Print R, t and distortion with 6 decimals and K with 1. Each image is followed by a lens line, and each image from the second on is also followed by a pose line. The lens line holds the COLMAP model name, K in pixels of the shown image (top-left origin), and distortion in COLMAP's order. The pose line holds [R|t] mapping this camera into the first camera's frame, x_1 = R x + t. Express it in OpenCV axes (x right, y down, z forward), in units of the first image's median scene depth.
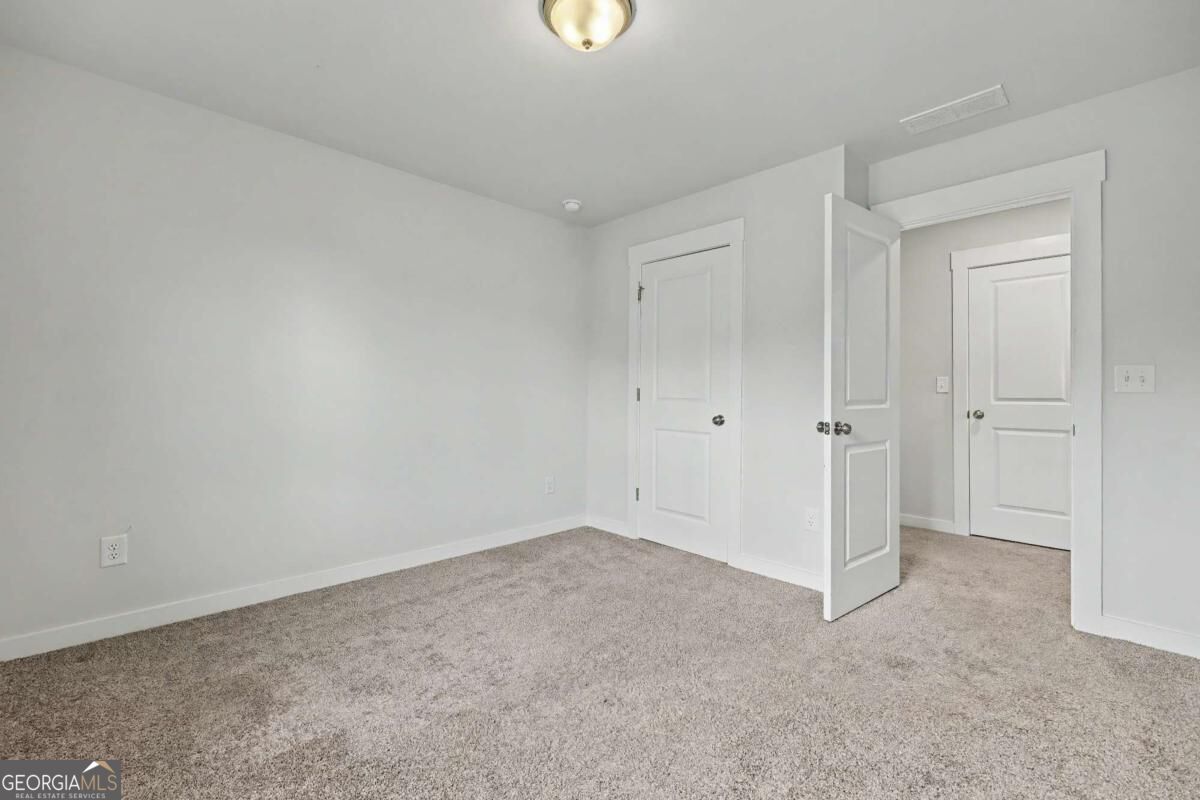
lens RADIAL K [[492.5, 0, 598.0], [0, 492.5, 396.6], [0, 0, 1]] dist [-0.000367, -0.000180]
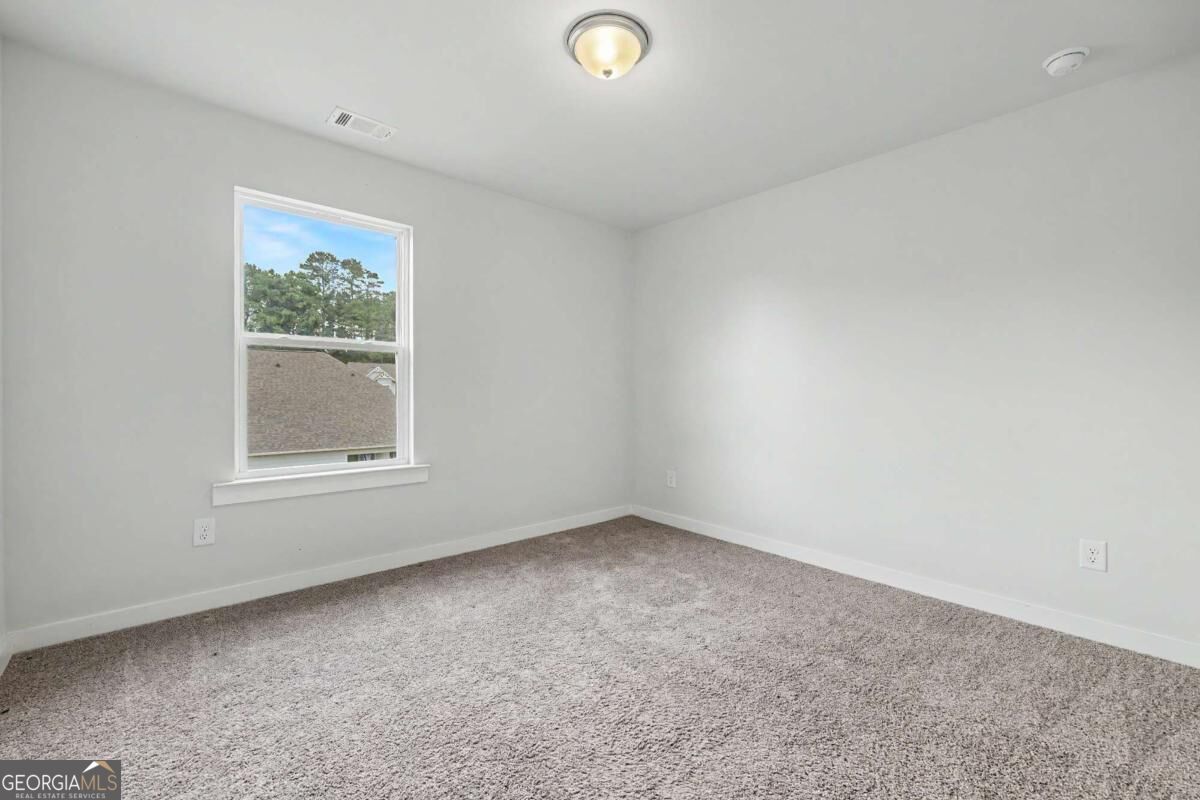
lens RADIAL K [[492.5, 0, 598.8], [0, 492.5, 390.5], [0, 0, 1]] dist [-0.000367, -0.000180]
pose [[-0.018189, -0.004997, -0.999822, 0.693017], [-0.010541, 0.999933, -0.004806, 0.000412], [0.999779, 0.010452, -0.018240, 0.629534]]
